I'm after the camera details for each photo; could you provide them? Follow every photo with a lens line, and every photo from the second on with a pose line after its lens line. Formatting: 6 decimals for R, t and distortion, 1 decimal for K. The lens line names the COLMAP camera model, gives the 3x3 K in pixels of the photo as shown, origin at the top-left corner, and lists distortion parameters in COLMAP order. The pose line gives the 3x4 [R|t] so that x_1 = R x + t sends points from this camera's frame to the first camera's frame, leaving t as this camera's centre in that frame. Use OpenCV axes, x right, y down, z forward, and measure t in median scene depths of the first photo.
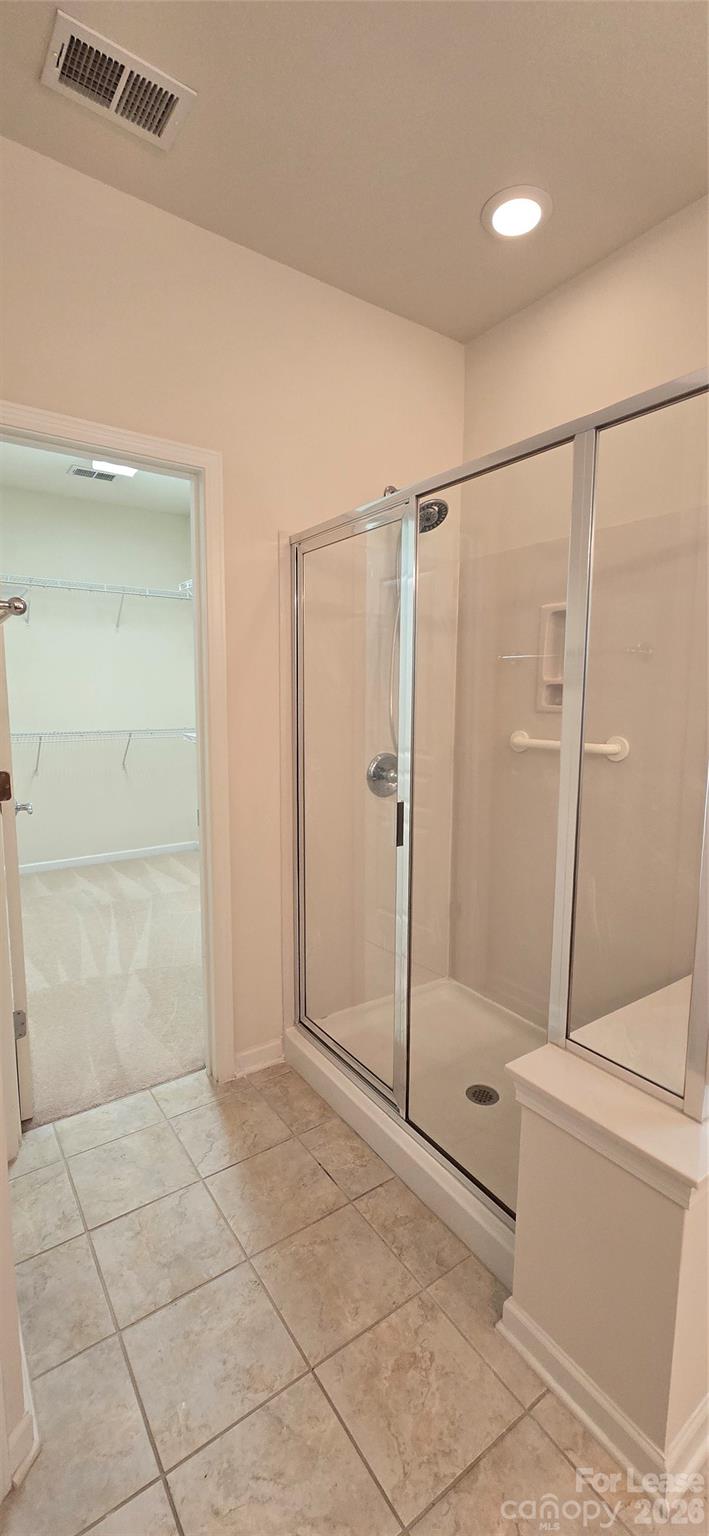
lens RADIAL K [[633.9, 0, 359.3], [0, 633.9, 771.5], [0, 0, 1]] dist [0.004515, 0.000245]
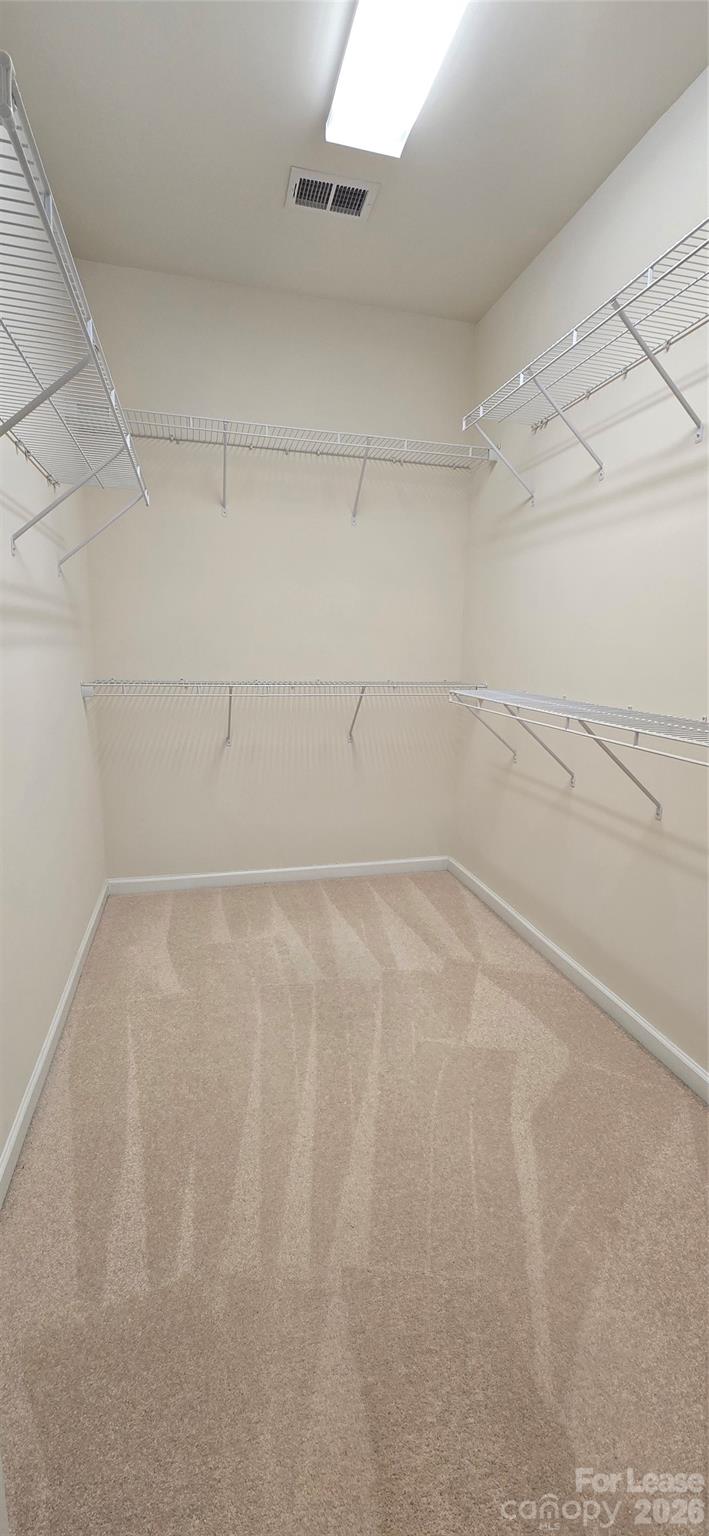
lens RADIAL K [[633.9, 0, 352.0], [0, 633.9, 769.9], [0, 0, 1]] dist [0.004515, 0.000245]
pose [[0.934033, 0.081467, -0.347773, -0.164828], [-0.057731, 0.995273, 0.078095, -0.030304], [0.352492, -0.052866, 0.934321, 0.456440]]
